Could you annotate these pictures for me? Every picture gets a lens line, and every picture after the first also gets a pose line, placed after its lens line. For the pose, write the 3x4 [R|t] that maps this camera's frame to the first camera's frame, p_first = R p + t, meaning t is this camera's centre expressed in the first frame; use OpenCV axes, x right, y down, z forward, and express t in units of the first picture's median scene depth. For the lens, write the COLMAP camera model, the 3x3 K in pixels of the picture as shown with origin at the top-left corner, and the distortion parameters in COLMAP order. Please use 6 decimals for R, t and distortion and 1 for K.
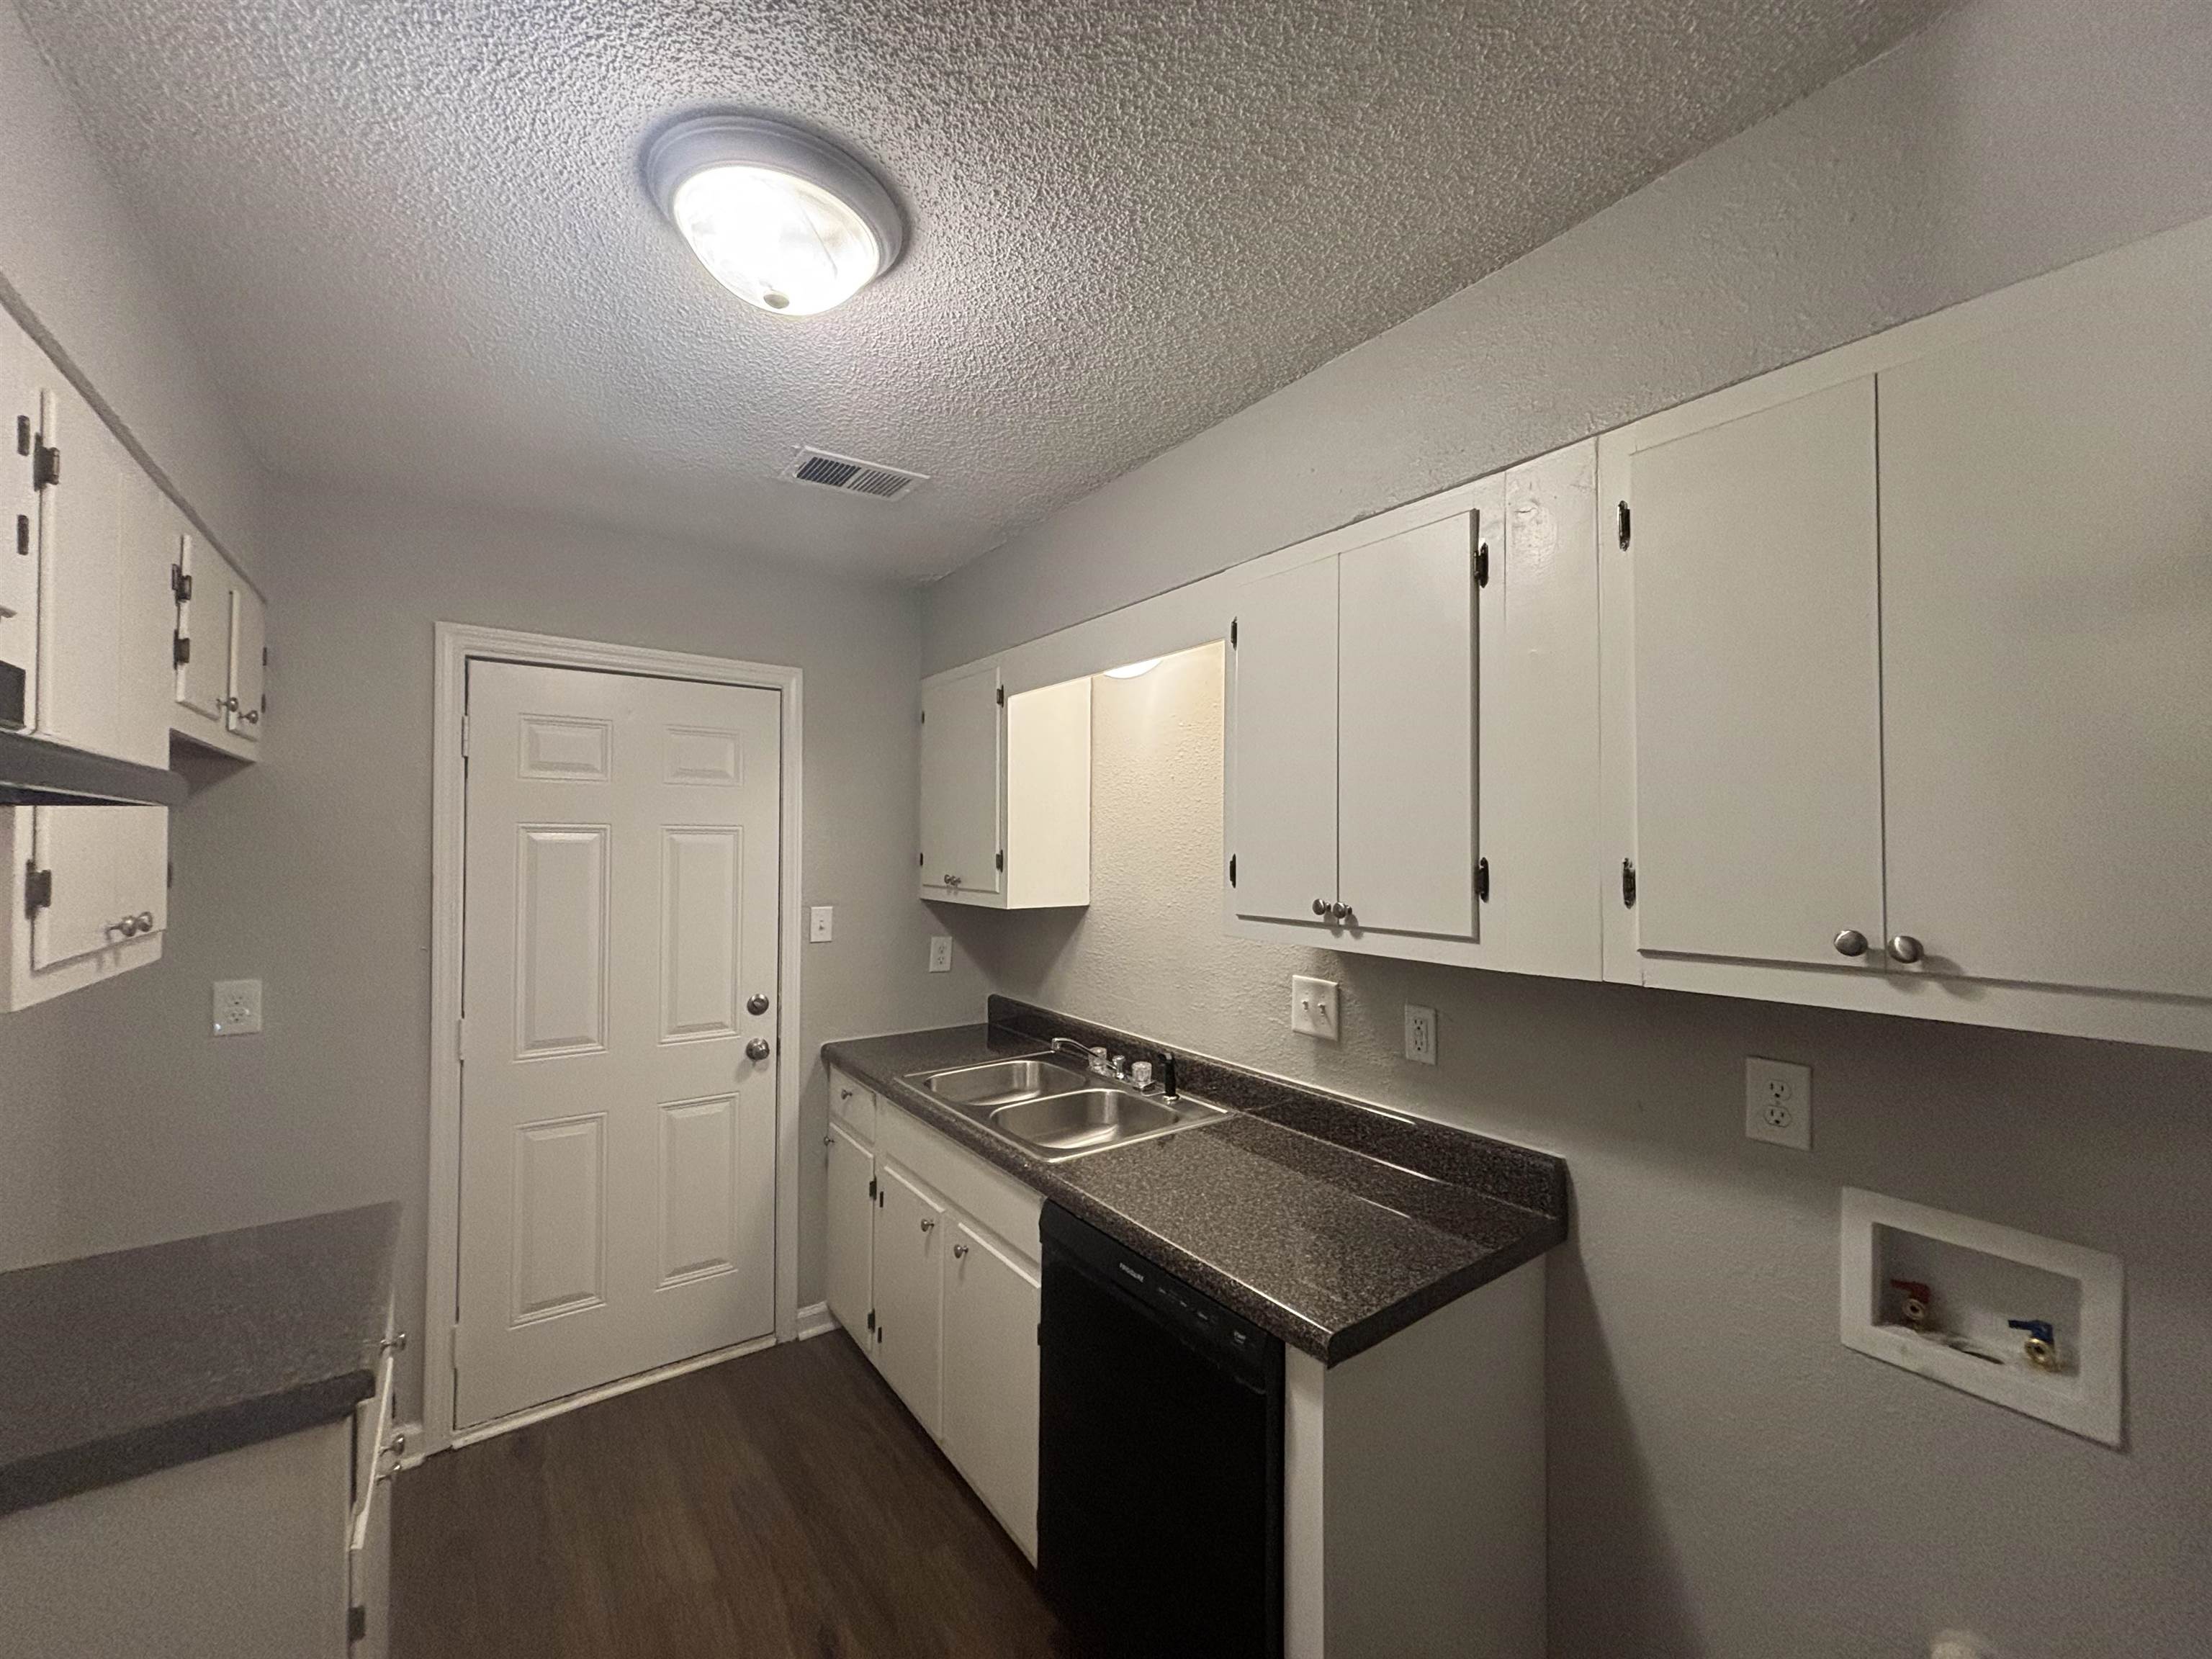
lens RADIAL K [[890.8, 0, 1106.1], [0, 890.8, 830.4], [0, 0, 1]] dist [0.007746, -0.001761]
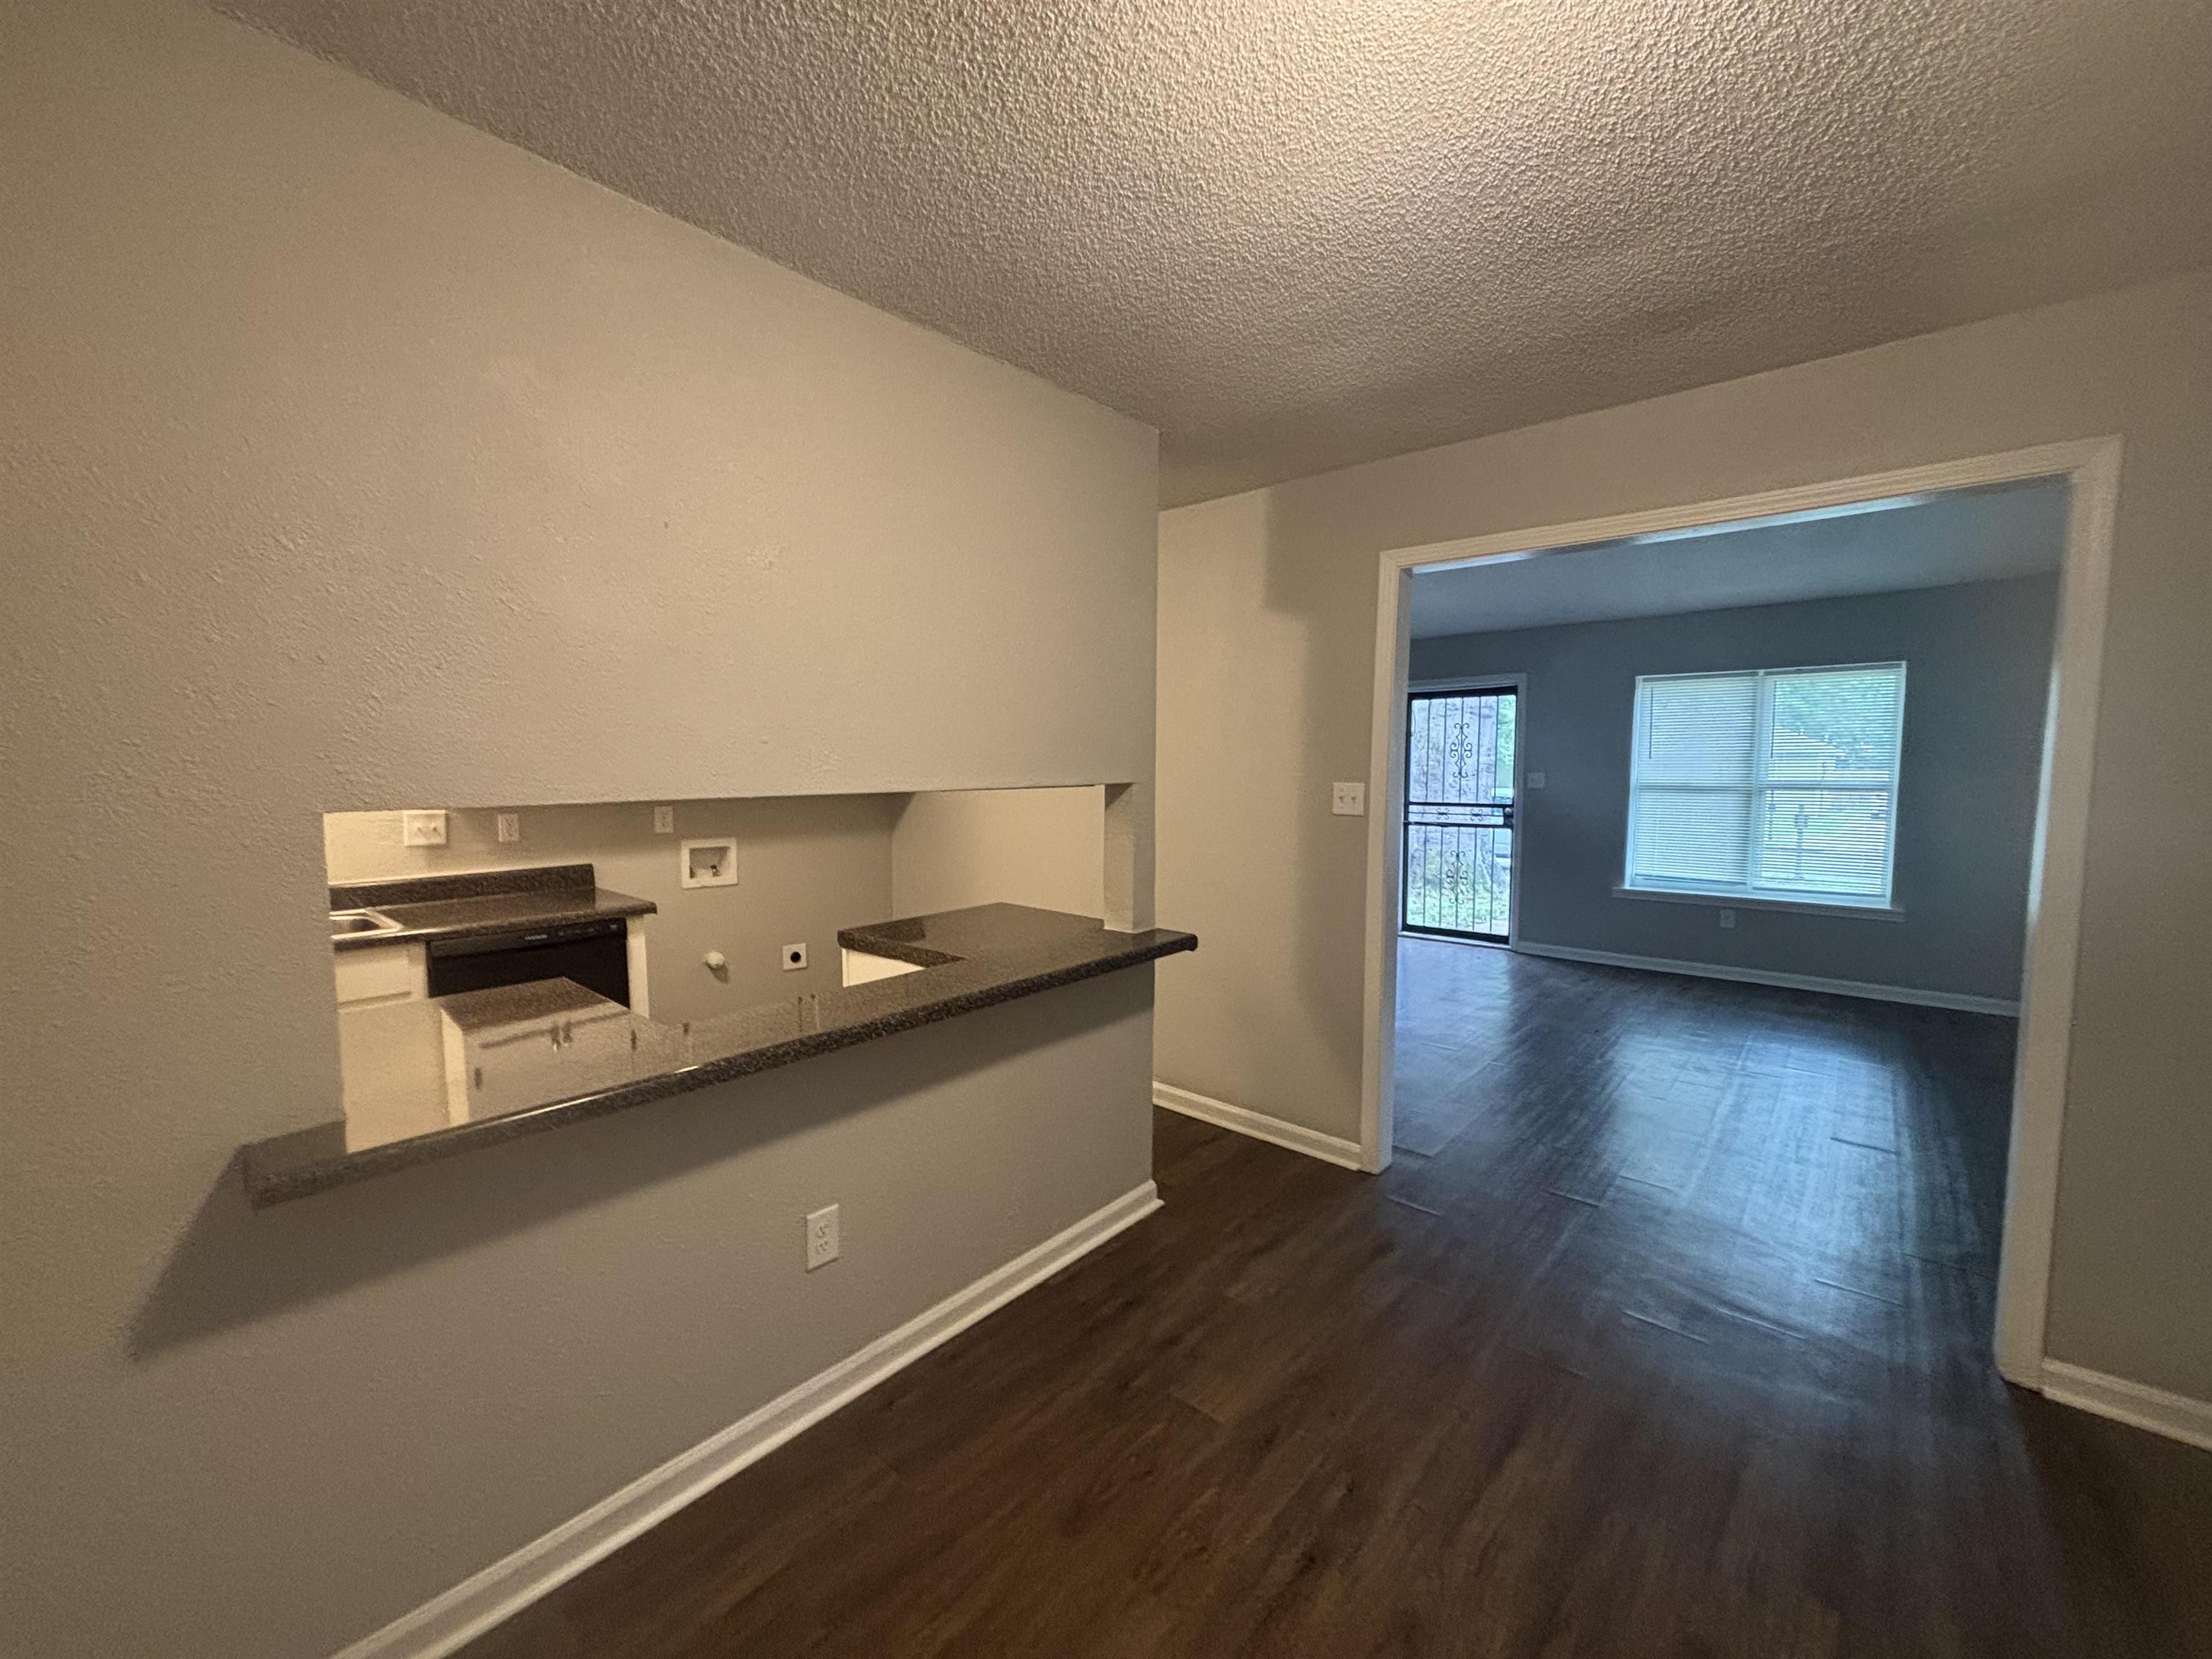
lens RADIAL K [[890.8, 0, 1120.1], [0, 890.8, 836.3], [0, 0, 1]] dist [0.007746, -0.001761]
pose [[-0.240094, -0.085011, 0.967020, -1.673552], [-0.019516, 0.996380, 0.082746, 0.046007], [-0.970553, 0.000994, -0.240884, 0.131627]]
